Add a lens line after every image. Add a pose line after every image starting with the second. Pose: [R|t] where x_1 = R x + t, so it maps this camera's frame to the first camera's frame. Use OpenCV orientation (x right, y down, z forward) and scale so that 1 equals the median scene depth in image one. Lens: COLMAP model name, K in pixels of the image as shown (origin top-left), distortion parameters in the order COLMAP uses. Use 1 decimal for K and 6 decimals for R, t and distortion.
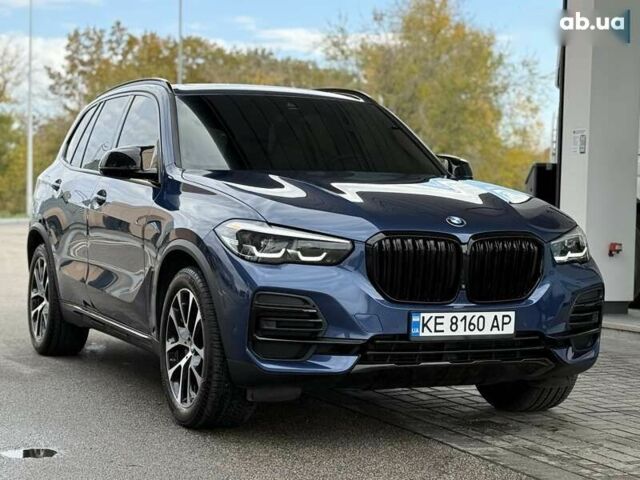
lens RADIAL K [[1341.7, 0, 320.0], [0, 1341.7, 240.0], [0, 0, 1]] dist [0.155059, 0.262037]
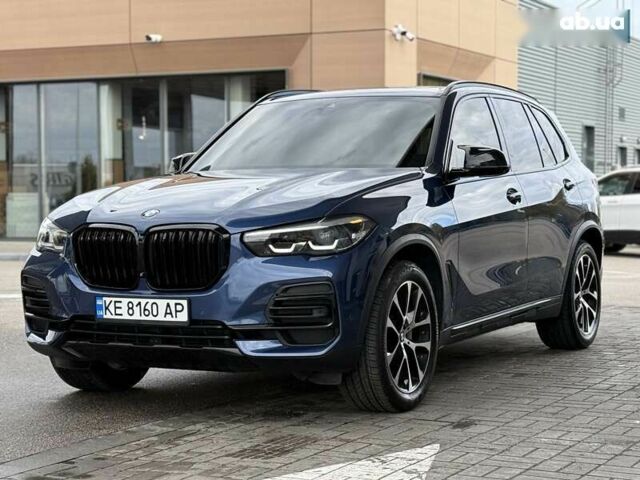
lens RADIAL K [[1341.7, 0, 320.0], [0, 1341.7, 240.0], [0, 0, 1]] dist [0.155059, 0.262037]
pose [[0.616146, 0.004529, -0.787619, 0.988329], [-0.004317, 0.999988, 0.002374, 0.003543], [0.787620, 0.001937, 0.616158, 0.424874]]
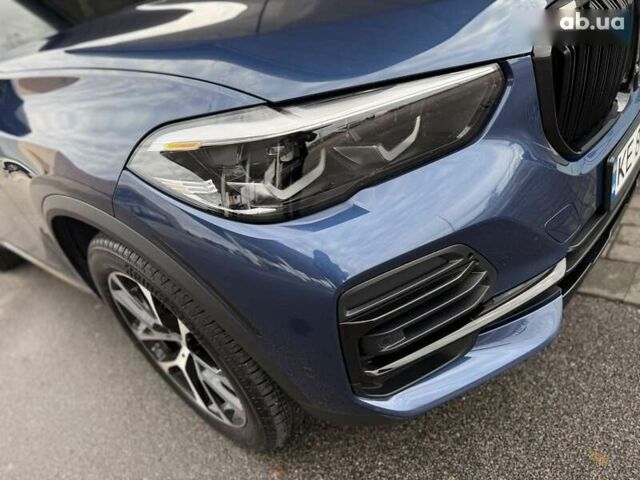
lens RADIAL K [[456.6, 0, 320.0], [0, 456.6, 240.0], [0, 0, 1]] dist [-0.002510, -0.001904]
pose [[0.854771, -0.472077, 0.215661, -0.066530], [0.337105, 0.820935, 0.460896, -0.032528], [-0.394622, -0.321260, 0.860851, 0.827170]]
